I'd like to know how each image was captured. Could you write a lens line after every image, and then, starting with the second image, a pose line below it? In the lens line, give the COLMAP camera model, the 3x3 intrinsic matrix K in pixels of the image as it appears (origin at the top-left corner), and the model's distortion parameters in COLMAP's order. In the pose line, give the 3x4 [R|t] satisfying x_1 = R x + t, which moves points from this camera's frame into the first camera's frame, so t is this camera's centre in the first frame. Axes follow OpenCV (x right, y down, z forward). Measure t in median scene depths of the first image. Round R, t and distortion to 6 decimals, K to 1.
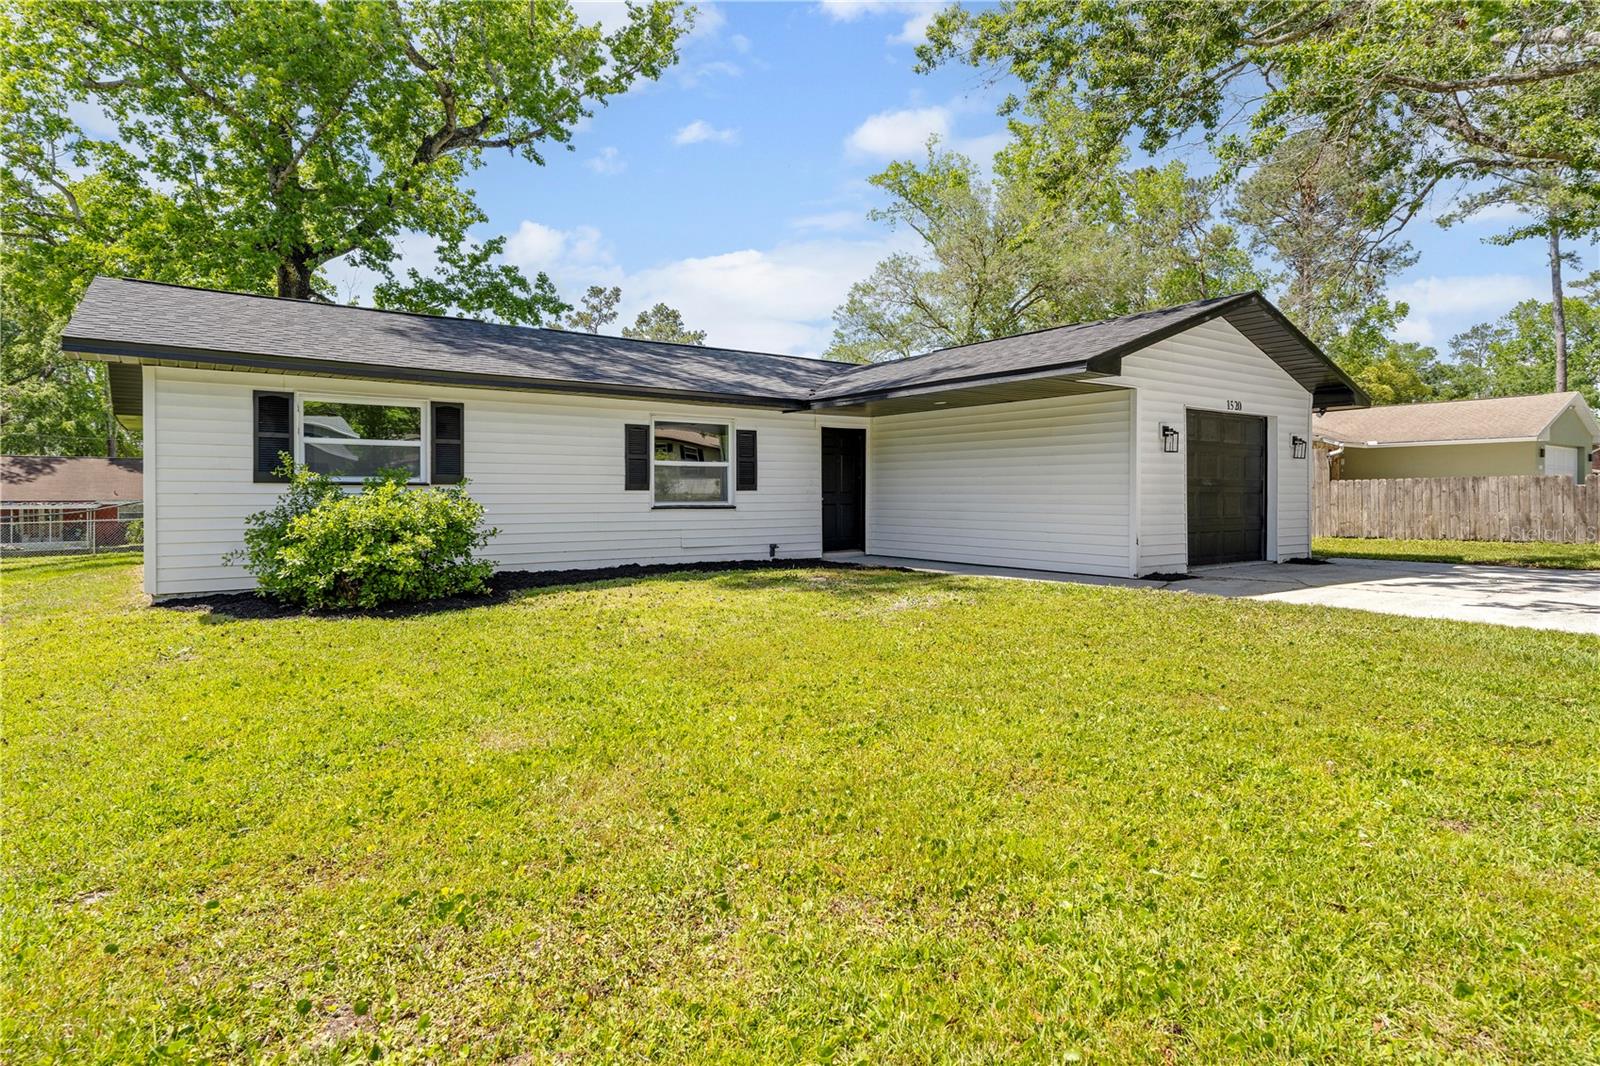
lens RADIAL K [[815.7, 0, 783.2], [0, 815.7, 508.2], [0, 0, 1]] dist [-0.011190, 0.000098]
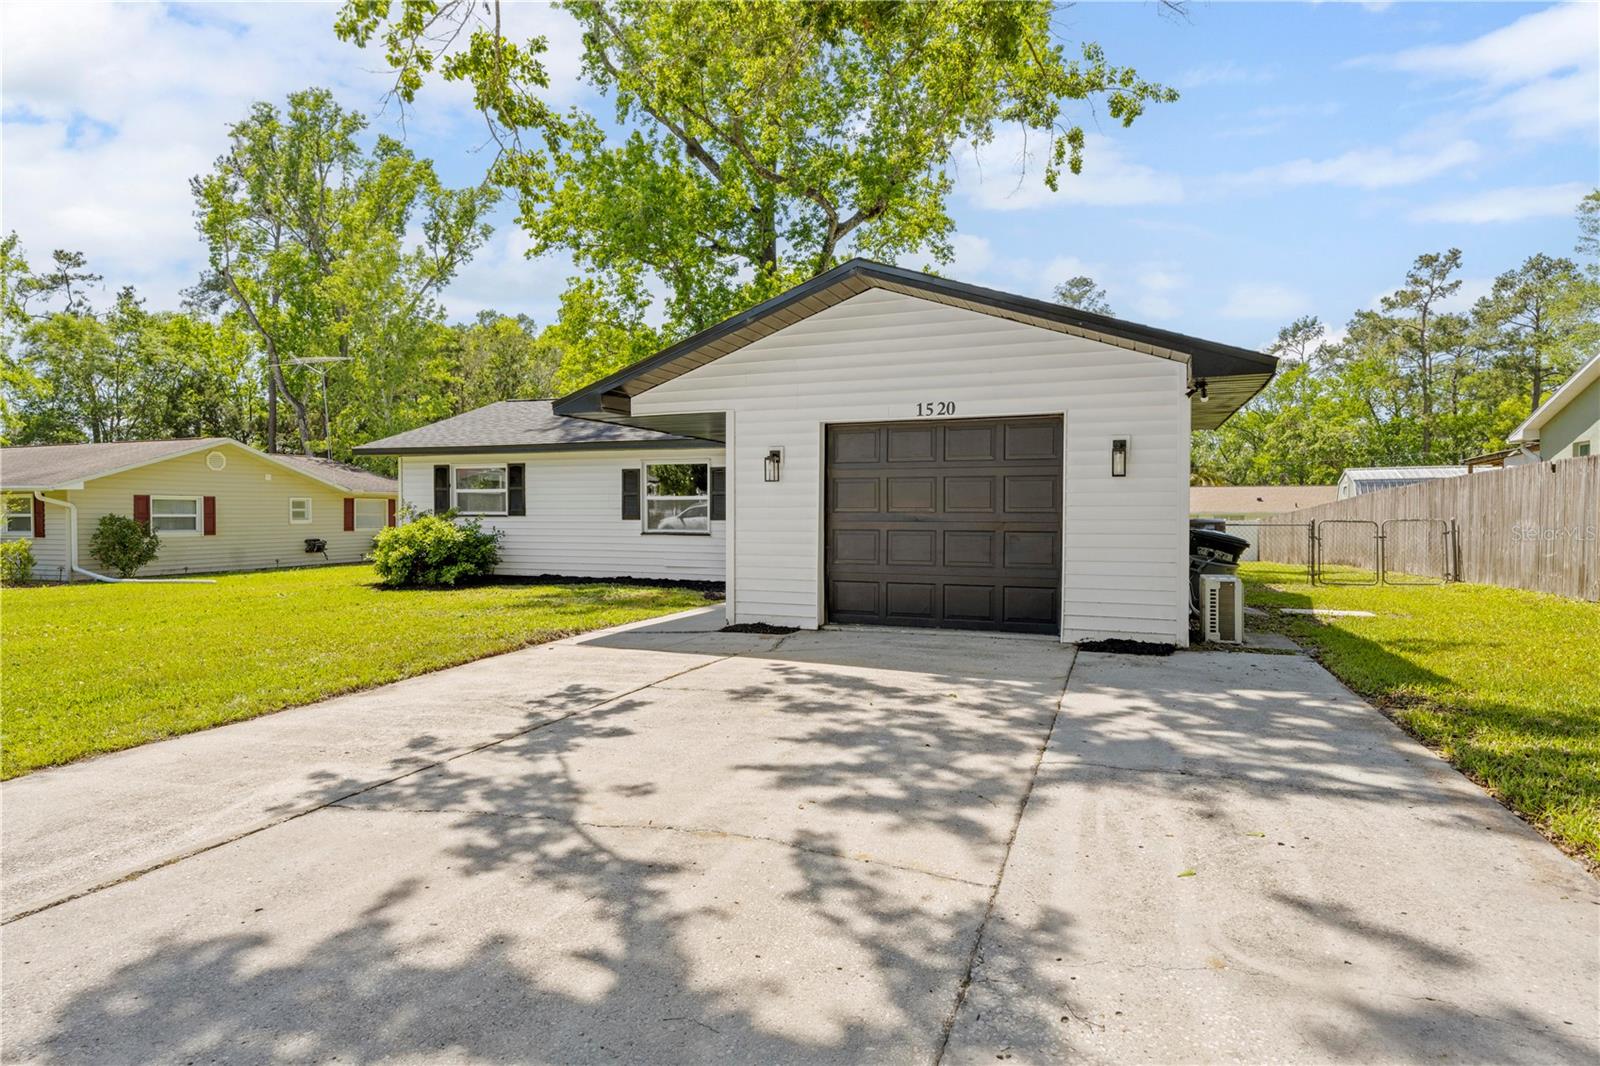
lens RADIAL K [[825.1, 0, 807.5], [0, 825.1, 526.5], [0, 0, 1]] dist [-0.003992, 0.000204]
pose [[0.574922, 0.014953, -0.818071, 0.996177], [-0.014961, 0.999858, 0.007761, -0.024373], [0.818071, 0.007777, 0.575064, 0.454939]]
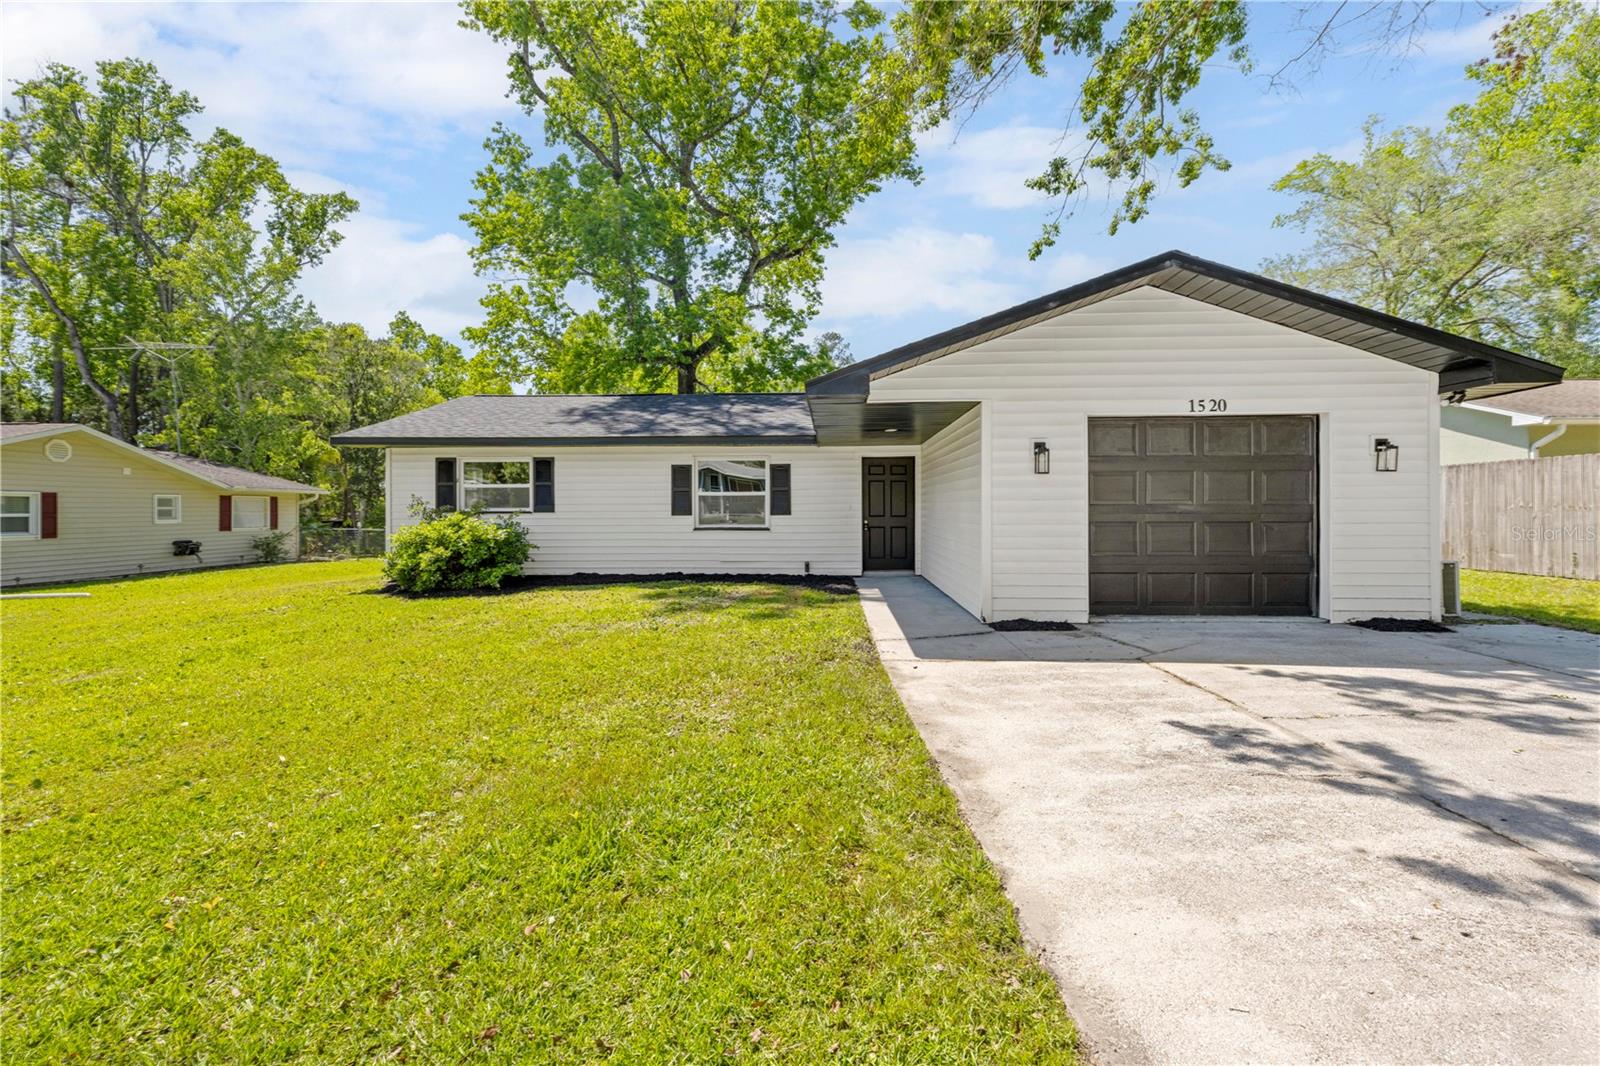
lens RADIAL K [[647.3, 0, 813.1], [0, 647.3, 507.6], [0, 0, 1]] dist [-0.002830, 0.001067]
pose [[0.804020, -0.004101, -0.594589, 0.568564], [-0.006771, 0.999848, -0.016052, -0.018559], [0.594564, 0.016933, 0.803870, 0.284778]]
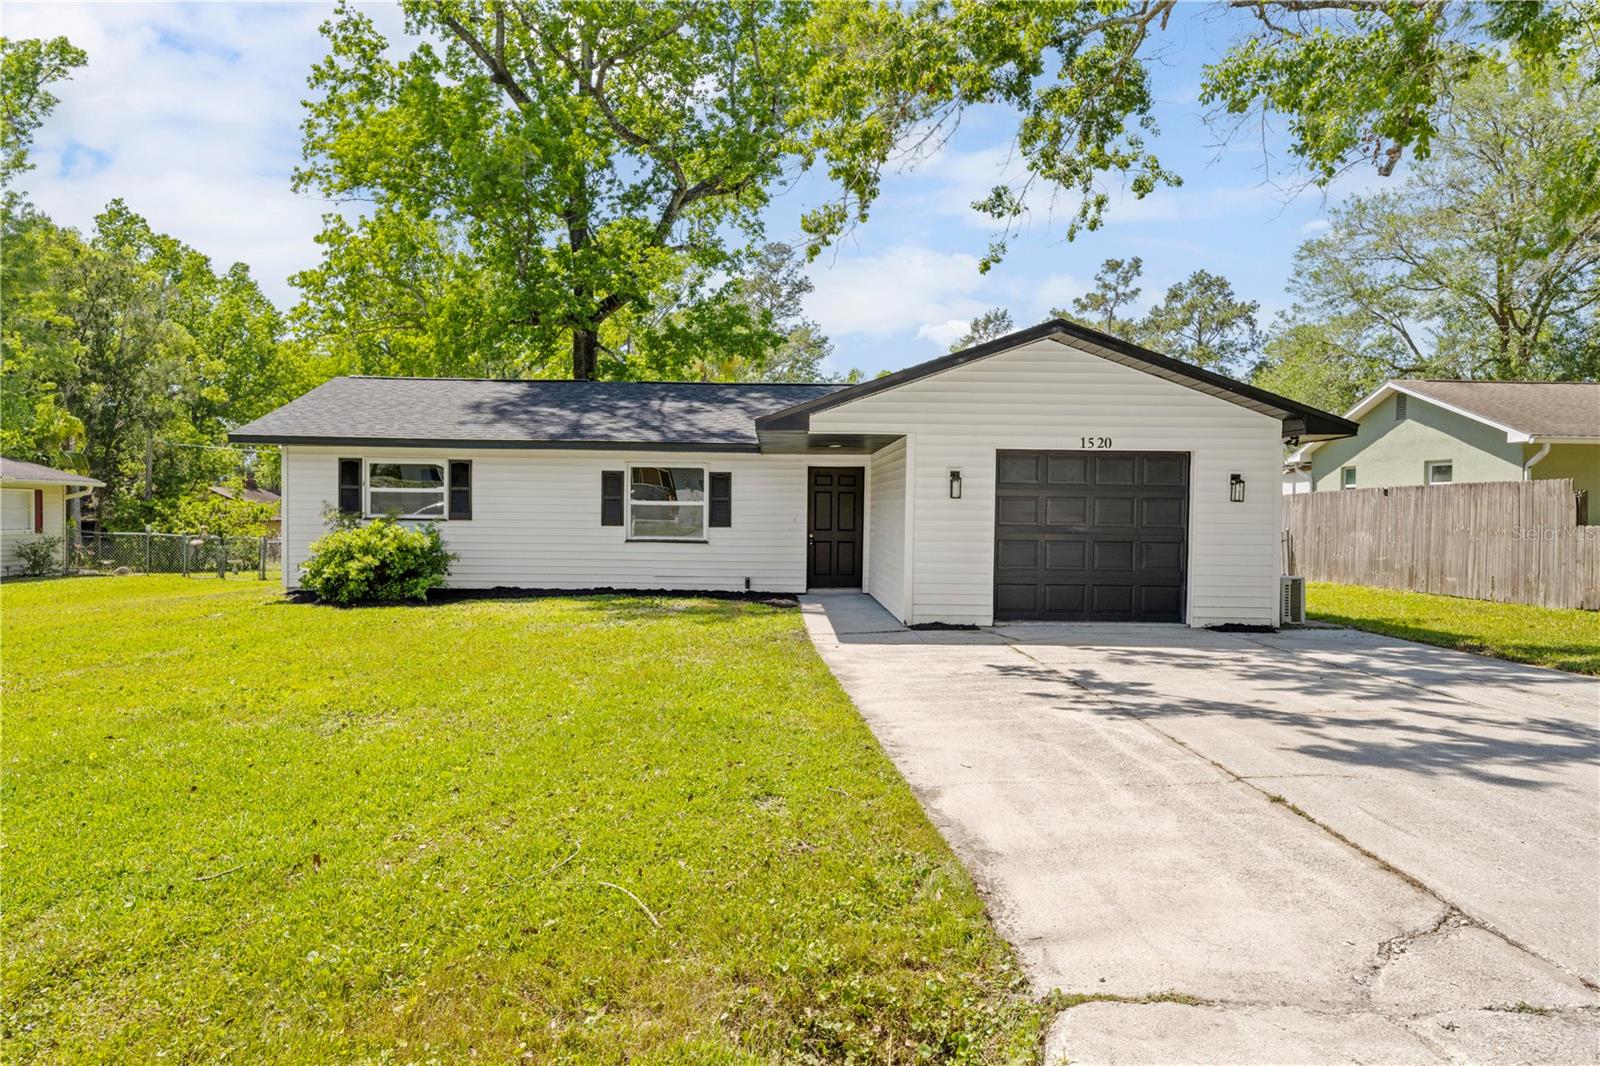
lens RADIAL K [[1018.2, 0, 794.5], [0, 1018.2, 540.0], [0, 0, 1]] dist [-0.003161, -0.001759]
pose [[0.832606, 0.025869, -0.553262, 0.823967], [-0.022235, 0.999665, 0.013280, -0.025666], [0.553420, 0.001245, 0.832901, -0.087216]]
